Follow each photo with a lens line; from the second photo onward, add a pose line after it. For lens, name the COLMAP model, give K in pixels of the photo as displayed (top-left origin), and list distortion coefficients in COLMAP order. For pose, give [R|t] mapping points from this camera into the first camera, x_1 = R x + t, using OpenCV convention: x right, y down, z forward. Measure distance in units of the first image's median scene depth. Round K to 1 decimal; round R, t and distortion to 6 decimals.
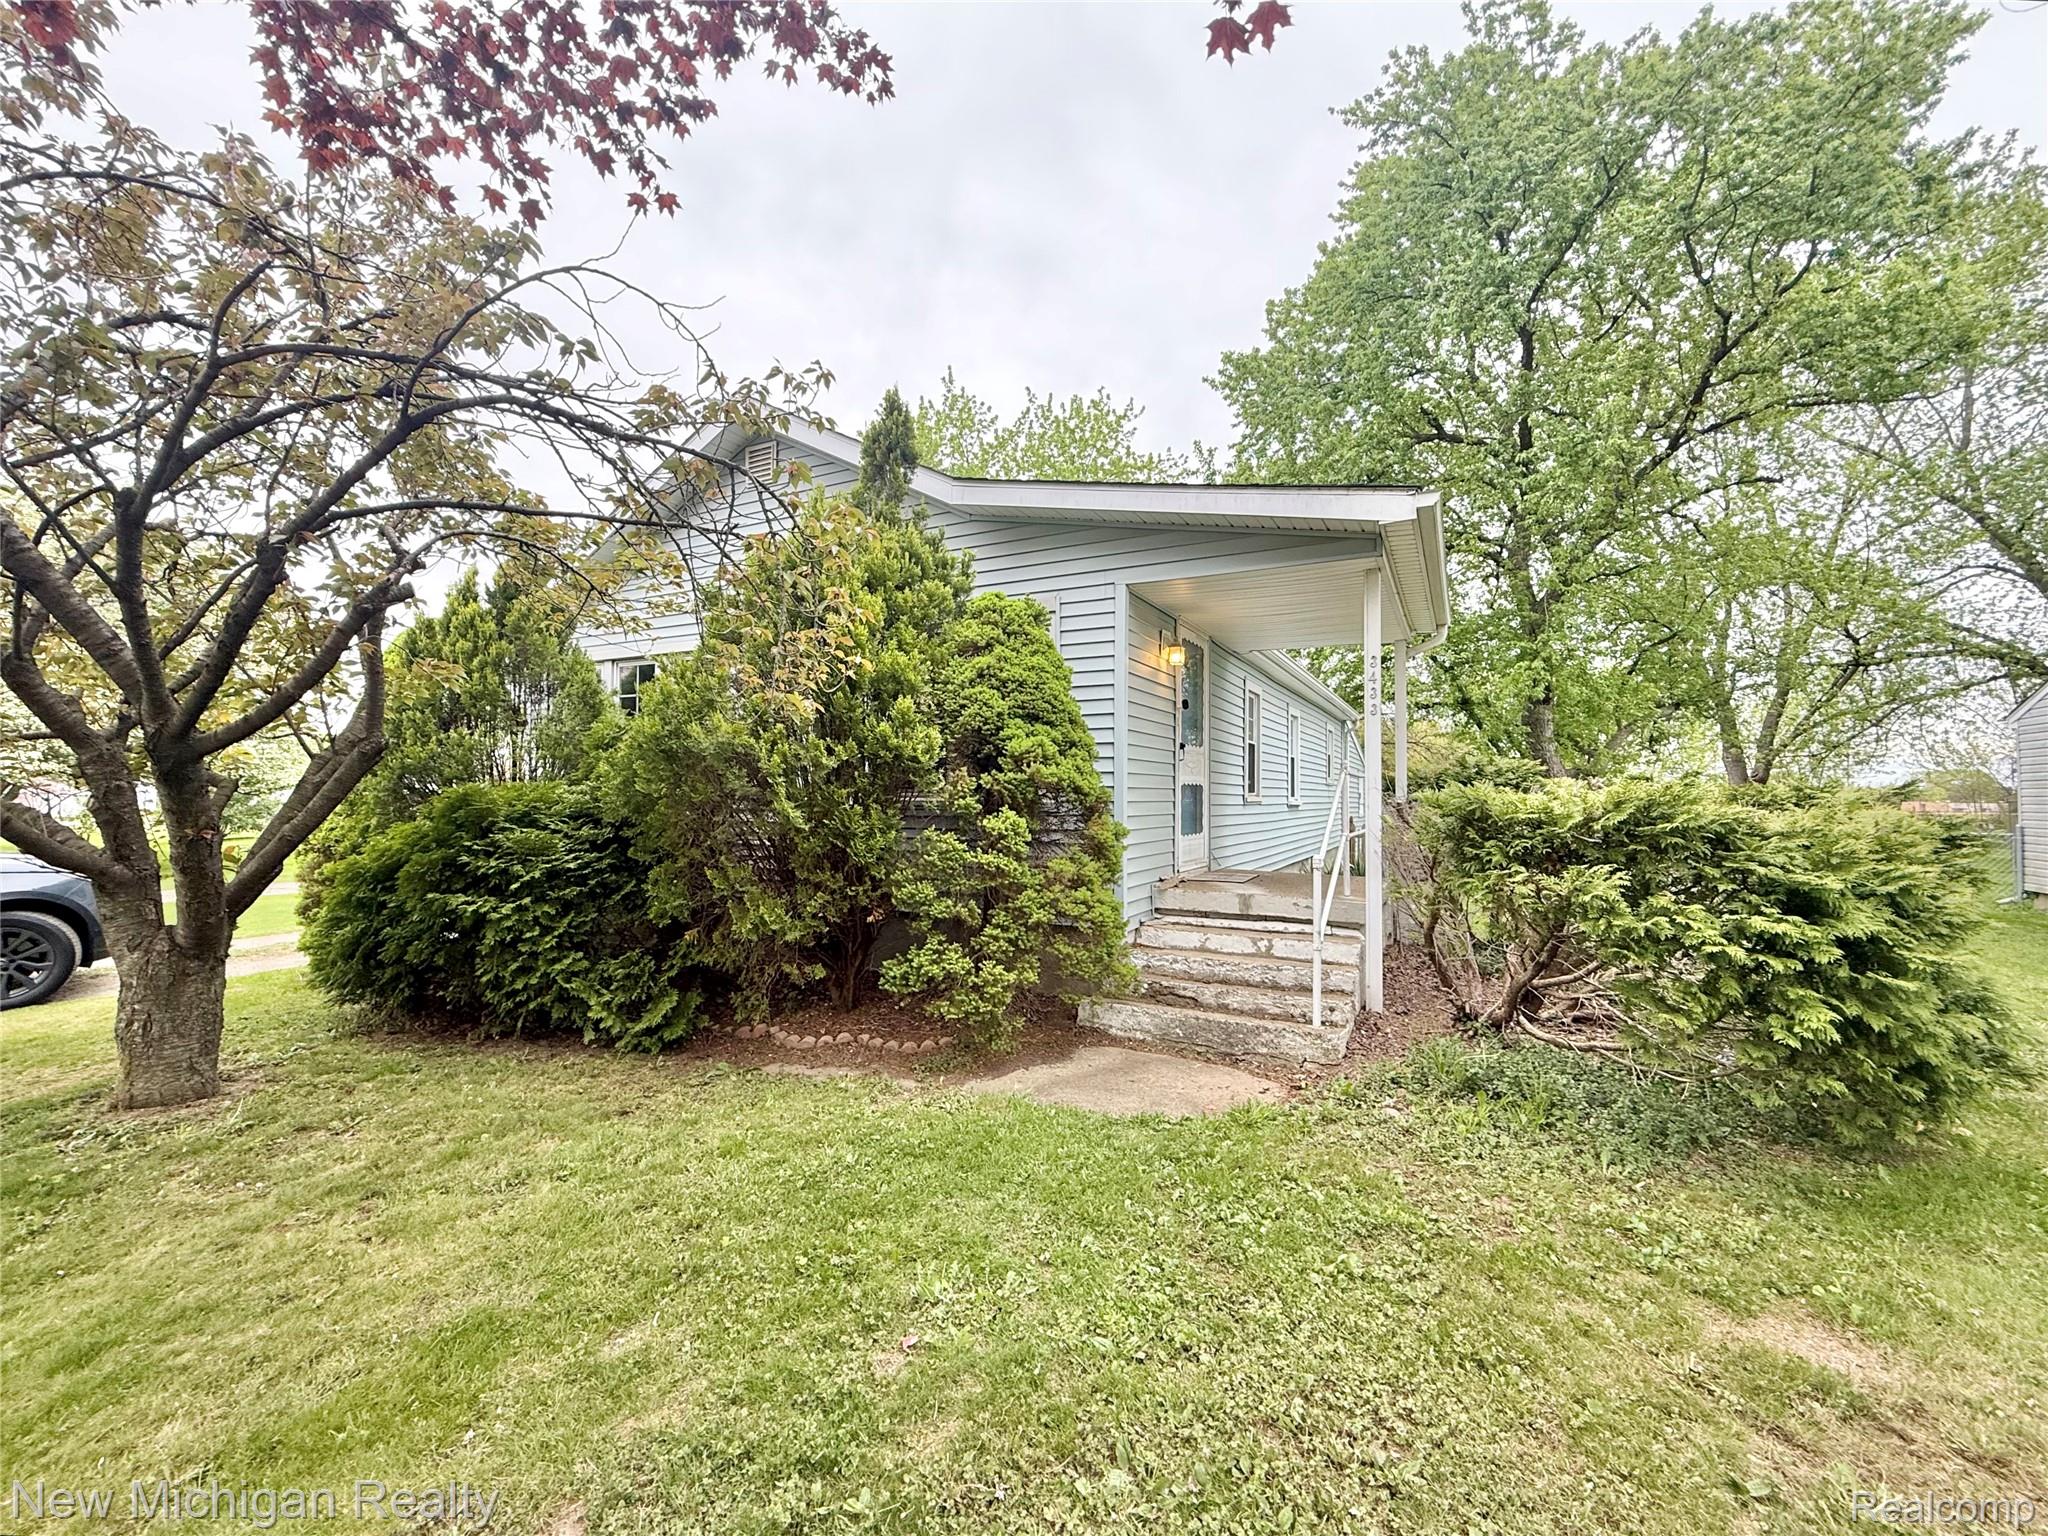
lens RADIAL K [[838.7, 0, 1018.3], [0, 838.7, 768.0], [0, 0, 1]] dist [-0.001765, 0.000076]
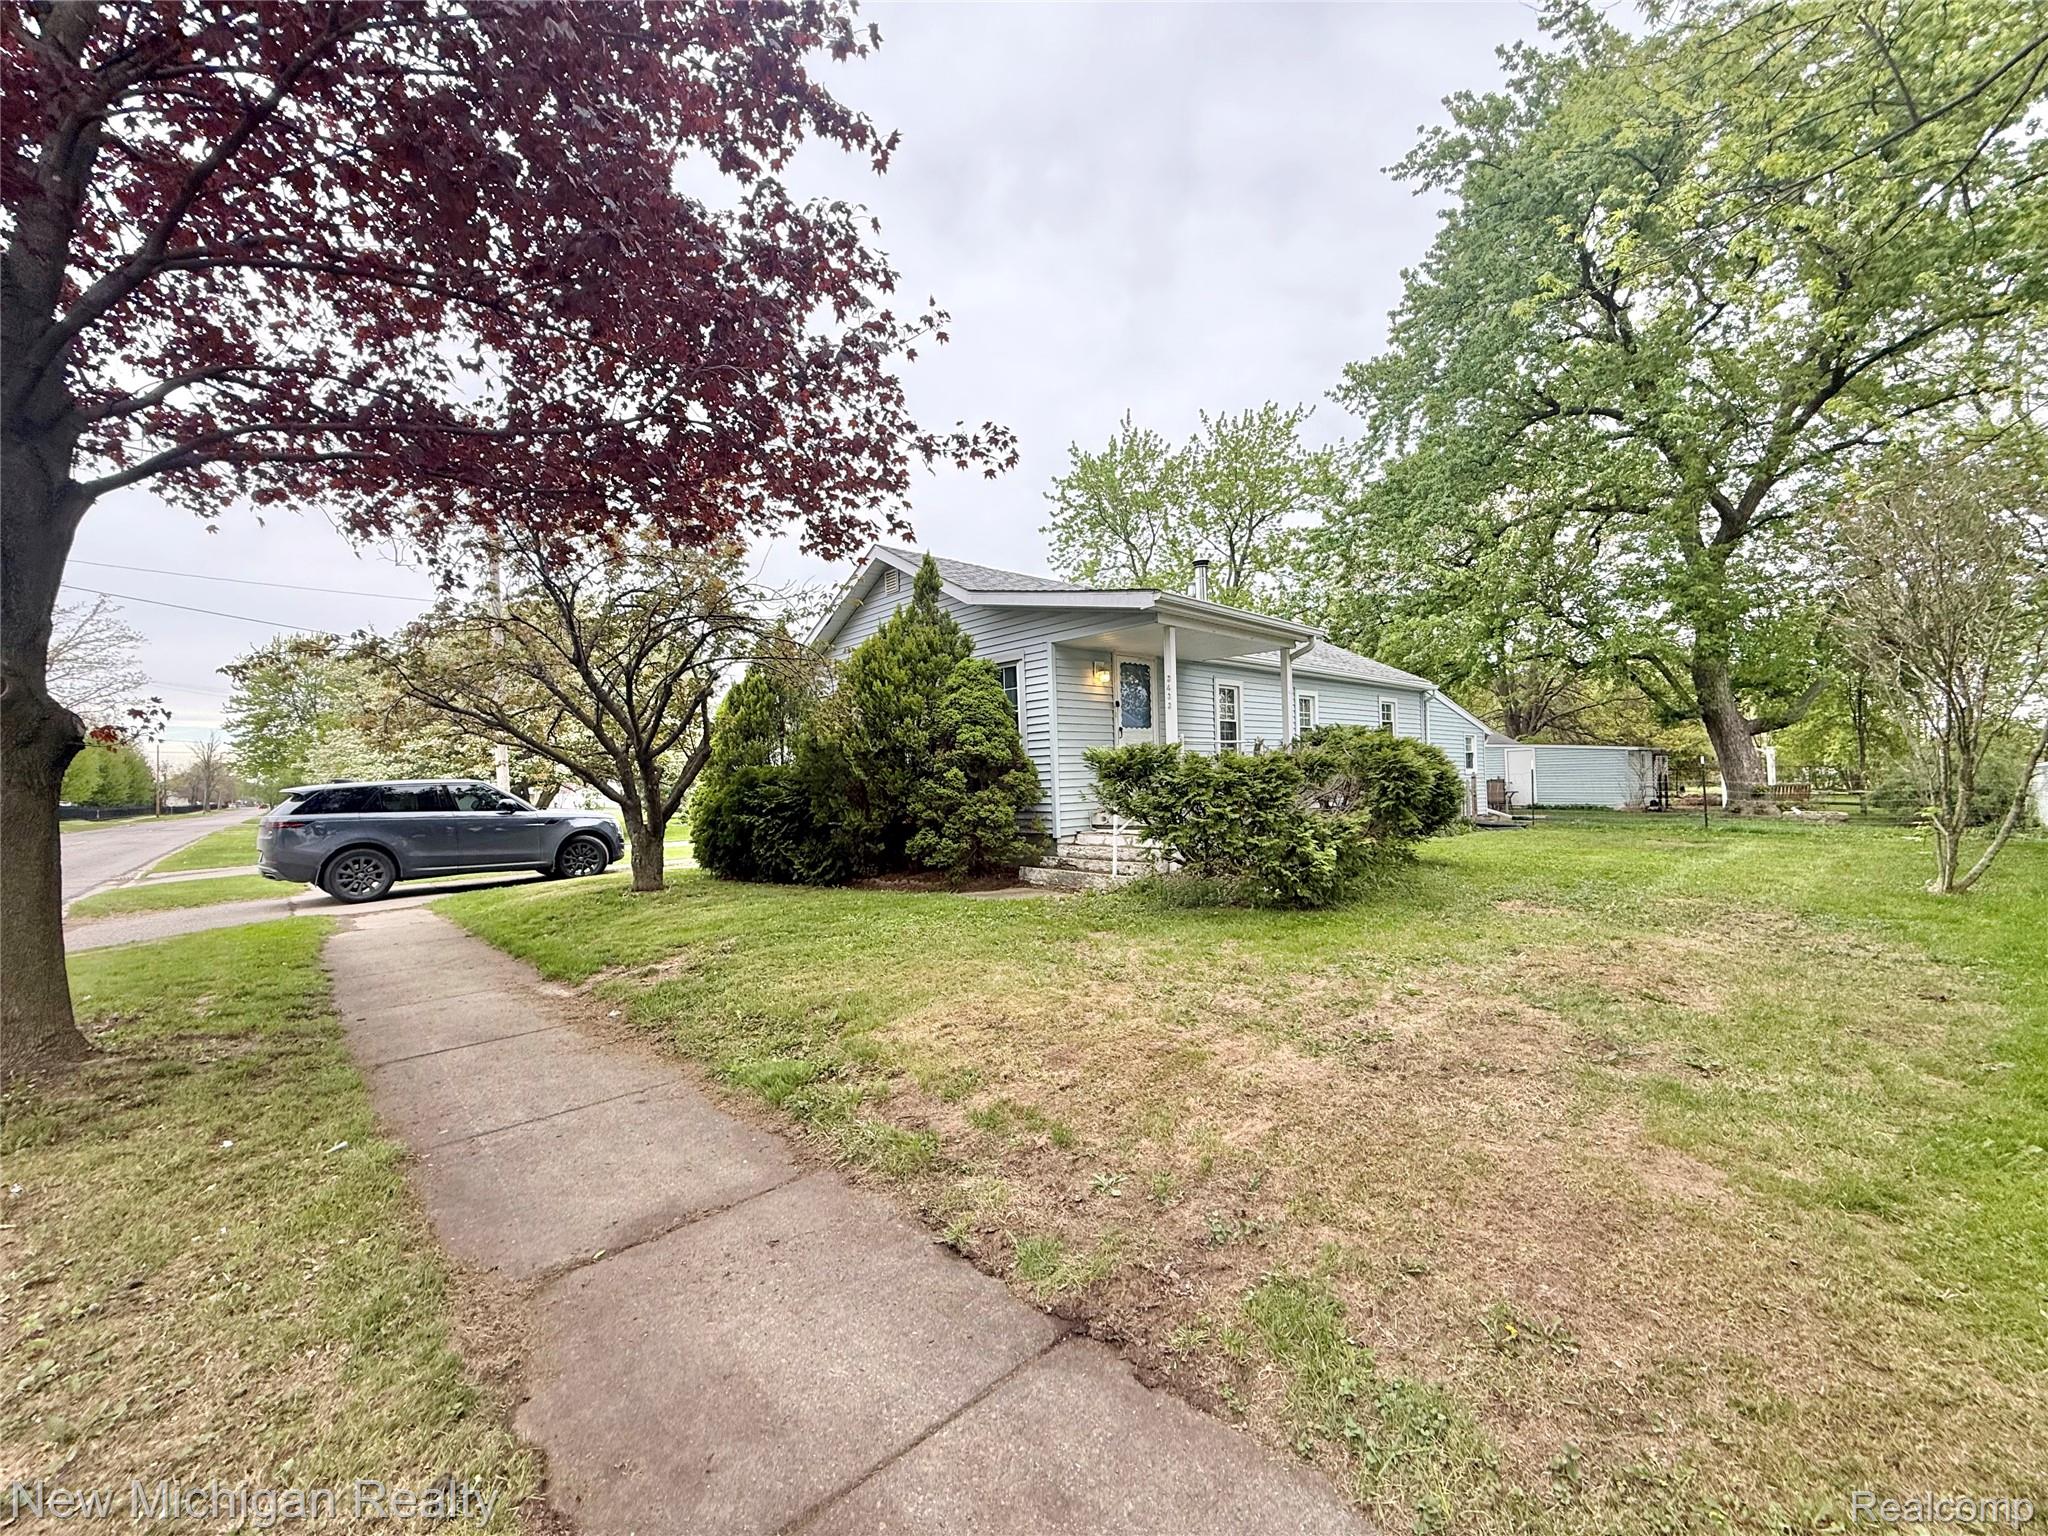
lens RADIAL K [[812.7, 0, 1017.7], [0, 812.7, 767.6], [0, 0, 1]] dist [-0.000762, 0.000314]
pose [[0.941158, -0.038842, -0.335727, 0.777059], [0.045738, 0.998873, 0.012655, 0.028593], [0.334857, -0.027265, 0.941874, -0.824450]]
